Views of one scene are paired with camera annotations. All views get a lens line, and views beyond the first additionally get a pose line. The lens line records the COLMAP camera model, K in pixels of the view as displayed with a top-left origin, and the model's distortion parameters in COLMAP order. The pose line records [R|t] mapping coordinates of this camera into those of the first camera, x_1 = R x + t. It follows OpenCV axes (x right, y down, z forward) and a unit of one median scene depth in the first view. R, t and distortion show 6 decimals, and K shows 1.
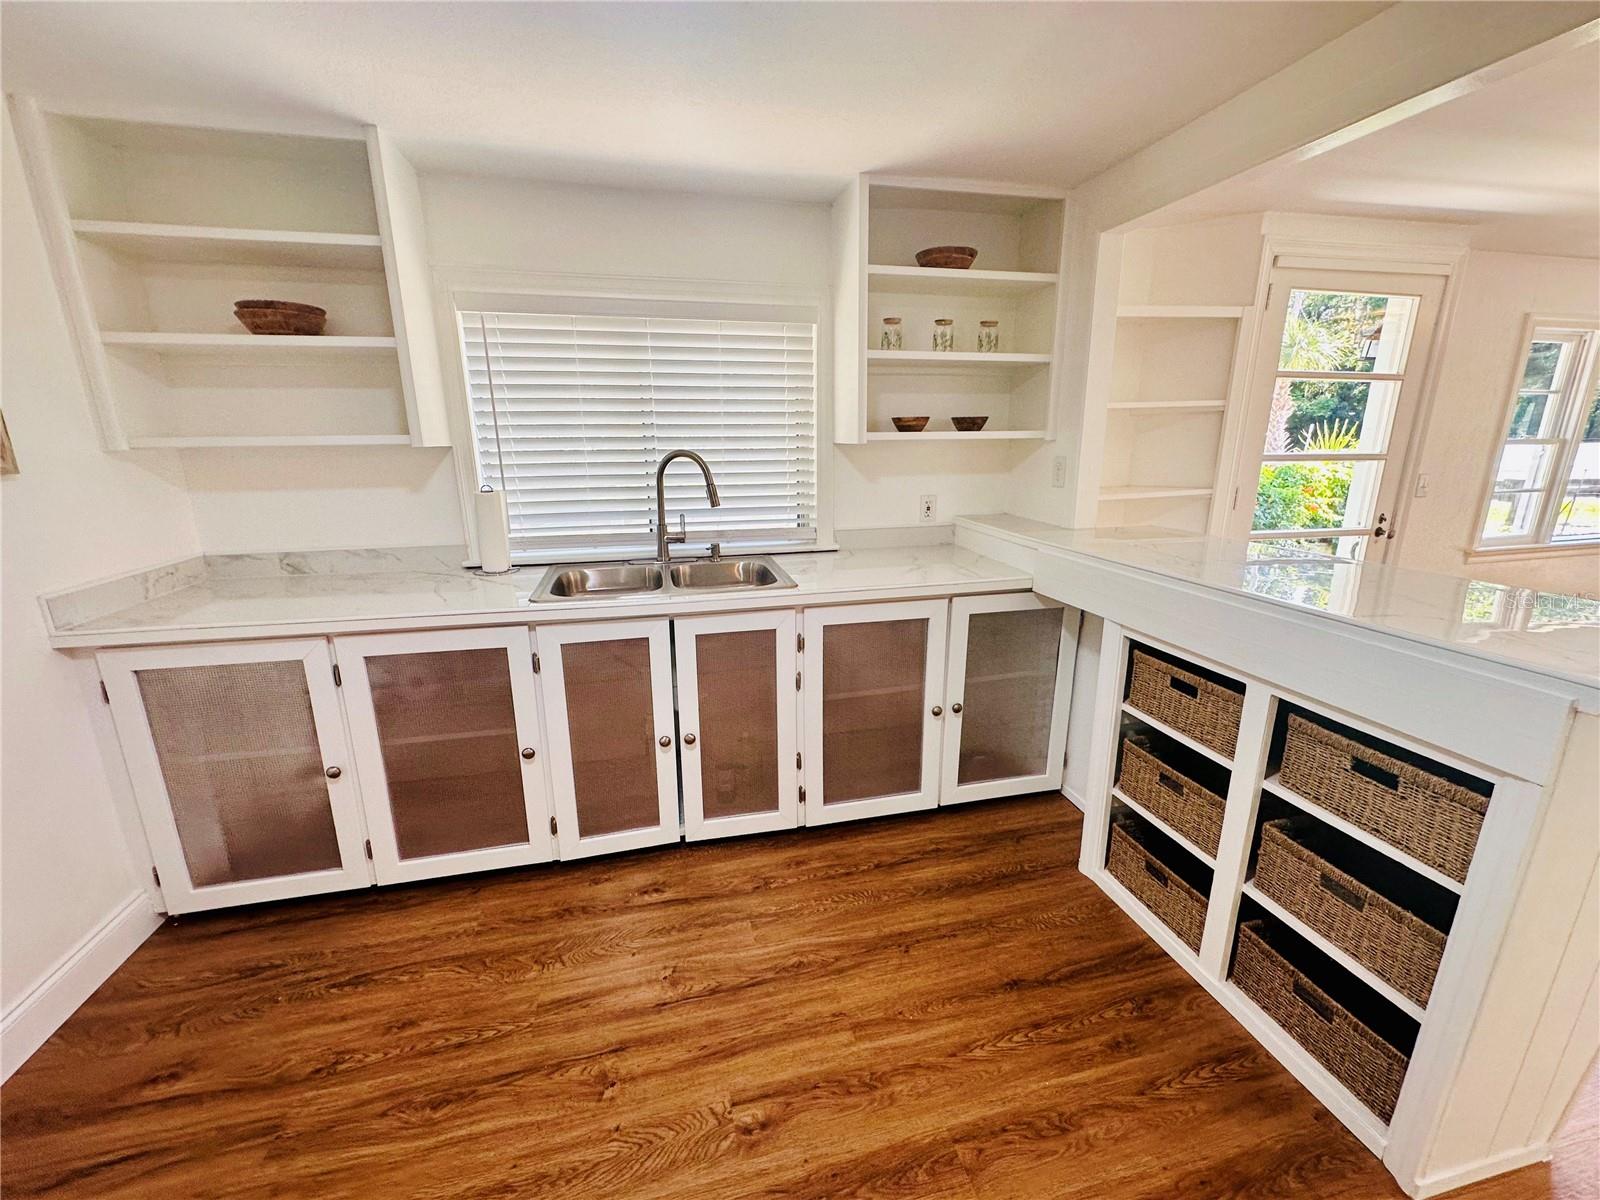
lens RADIAL K [[643.0, 0, 800.0], [0, 643.0, 600.0], [0, 0, 1]] dist [-0.000602, 0.000667]
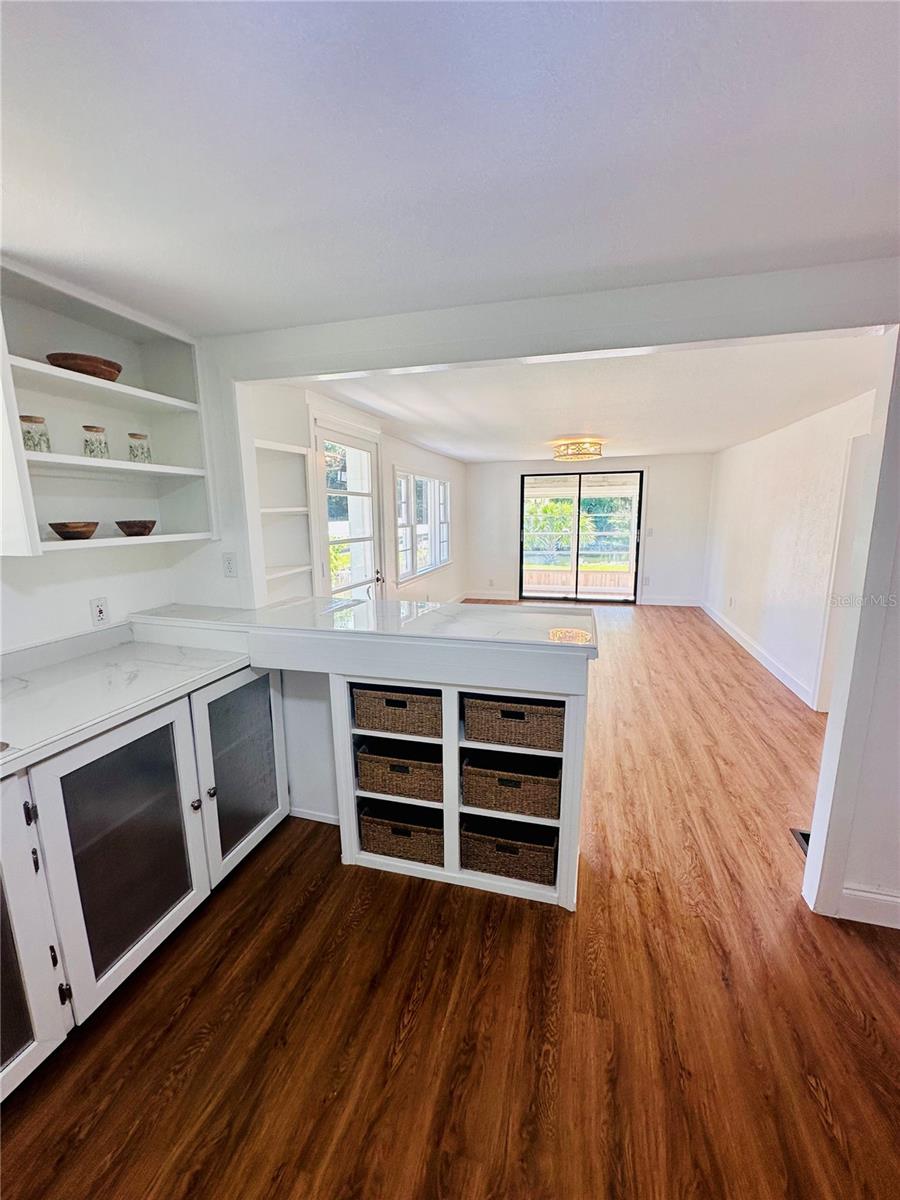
lens RADIAL K [[482.3, 0, 449.4], [0, 482.3, 598.1], [0, 0, 1]] dist [-0.000602, 0.000667]
pose [[0.484376, -0.151759, 0.861597, -0.250995], [0.219343, 0.974450, 0.048325, -0.119712], [-0.846917, 0.165578, 0.505287, 0.259812]]
